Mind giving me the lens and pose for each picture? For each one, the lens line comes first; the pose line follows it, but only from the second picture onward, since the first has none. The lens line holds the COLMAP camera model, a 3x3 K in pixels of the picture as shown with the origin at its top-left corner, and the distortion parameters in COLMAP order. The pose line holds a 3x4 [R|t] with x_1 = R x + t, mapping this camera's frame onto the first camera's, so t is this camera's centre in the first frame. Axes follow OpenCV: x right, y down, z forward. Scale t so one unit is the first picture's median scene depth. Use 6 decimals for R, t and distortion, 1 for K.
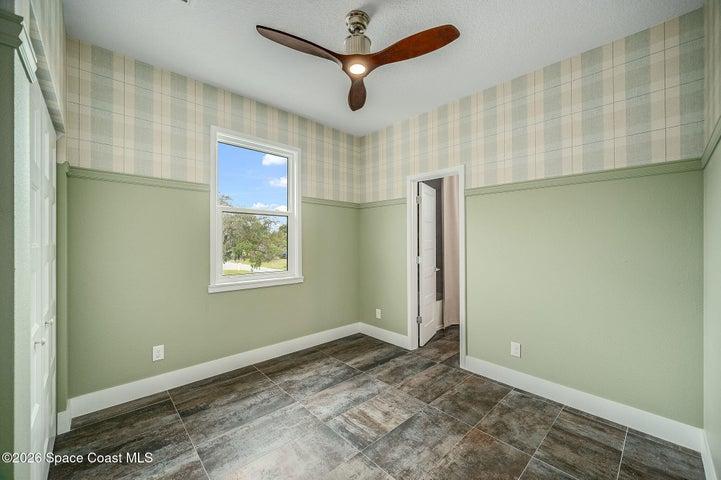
lens RADIAL K [[285.4, 0, 359.1], [0, 285.4, 238.3], [0, 0, 1]] dist [0.000879, 0.000117]
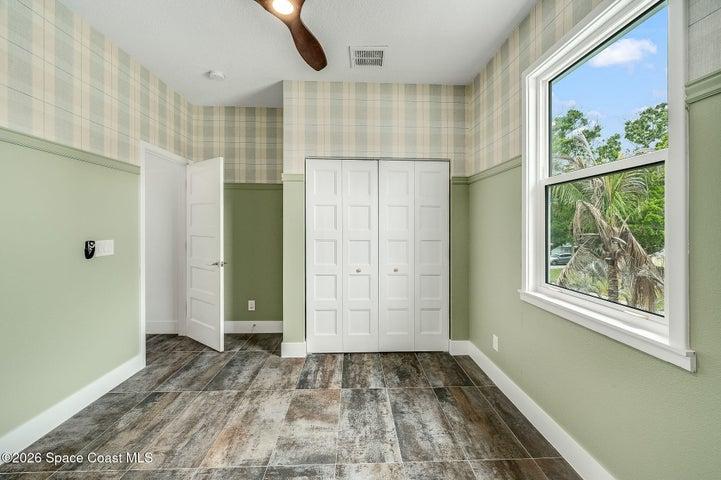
lens RADIAL K [[285.4, 0, 359.1], [0, 285.4, 238.3], [0, 0, 1]] dist [0.000879, 0.000117]
pose [[-0.651579, 0.022260, -0.758254, 0.402833], [-0.003503, 0.999470, 0.032351, 0.013921], [0.758572, 0.023735, -0.651156, 1.510756]]
